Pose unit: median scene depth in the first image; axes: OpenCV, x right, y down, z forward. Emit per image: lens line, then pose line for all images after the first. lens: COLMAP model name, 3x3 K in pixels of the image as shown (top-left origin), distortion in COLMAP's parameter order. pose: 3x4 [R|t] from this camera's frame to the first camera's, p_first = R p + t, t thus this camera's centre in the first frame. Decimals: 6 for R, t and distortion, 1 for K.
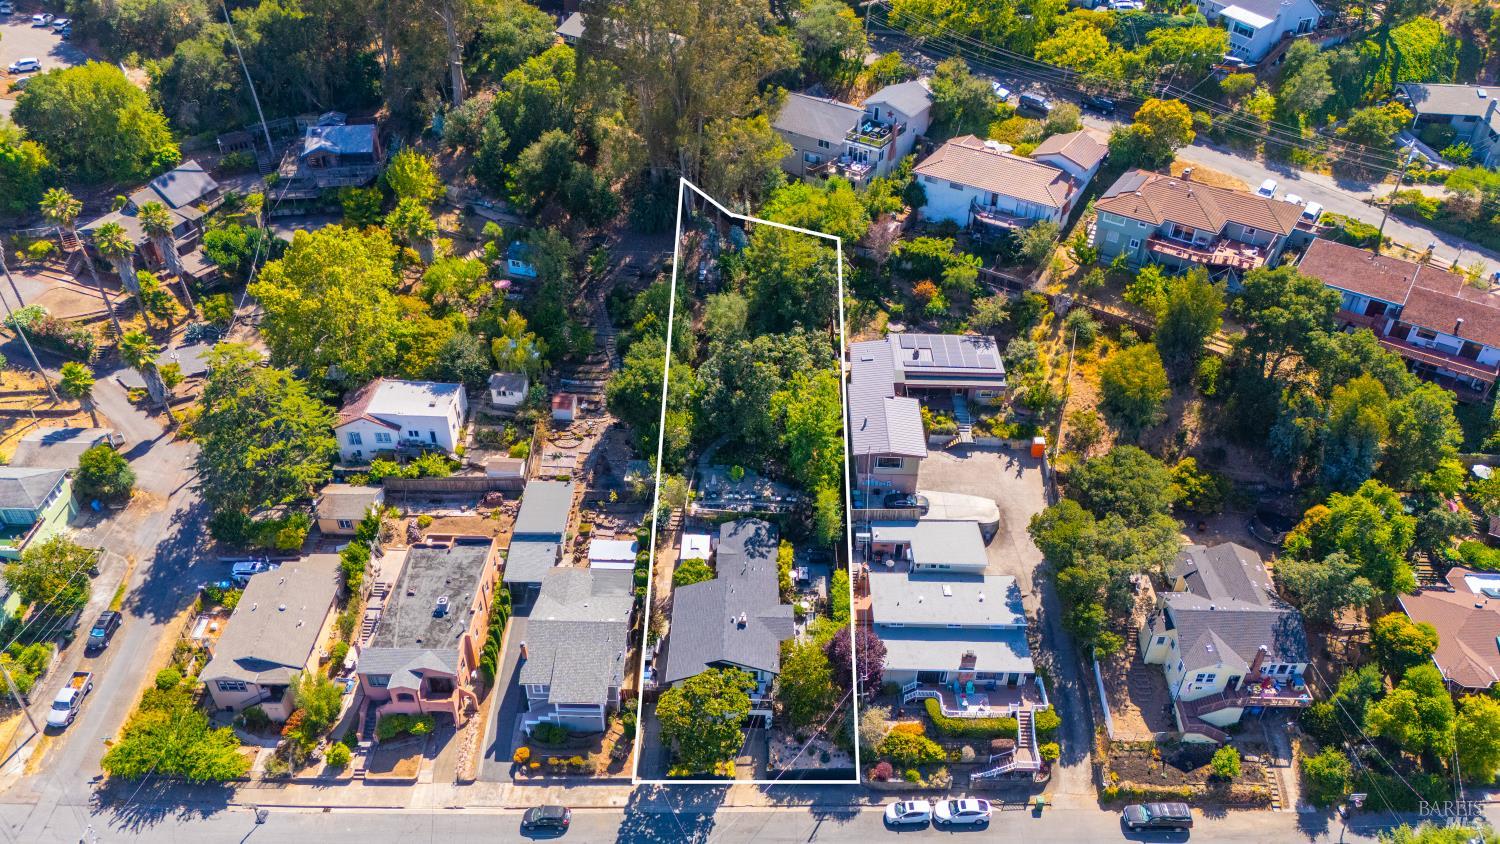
lens RADIAL K [[1087.1, 0, 759.2], [0, 1087.1, 424.0], [0, 0, 1]] dist [0.074391, -0.079797]
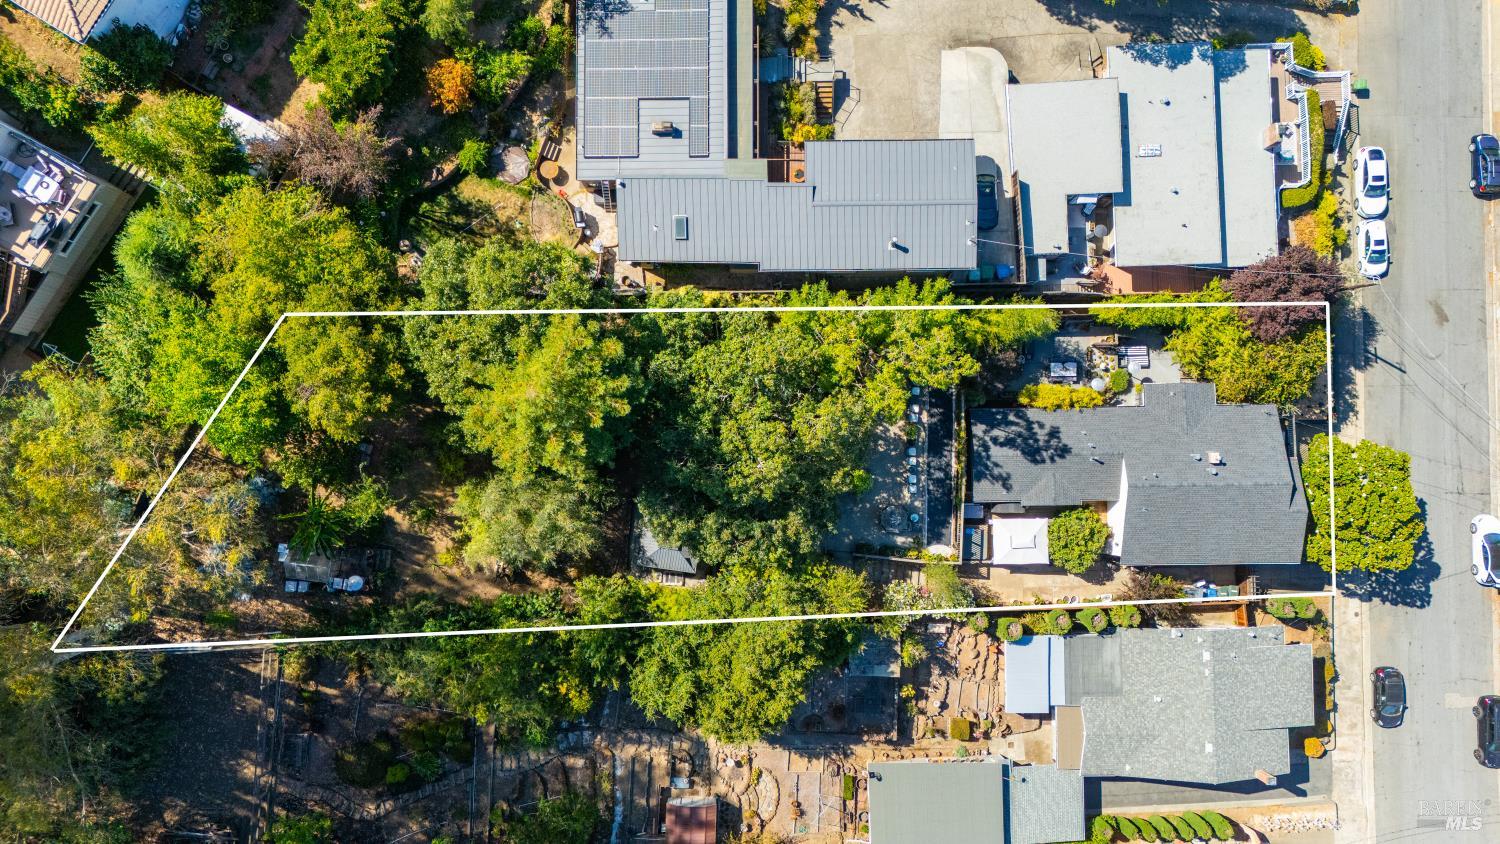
lens RADIAL K [[1087.1, 0, 759.2], [0, 1087.1, 424.0], [0, 0, 1]] dist [0.074391, -0.079797]
pose [[-0.030258, -0.997735, 0.060071, -0.027523], [0.594470, 0.030351, 0.803545, -0.539992], [-0.803548, 0.060025, 0.592206, 0.835177]]
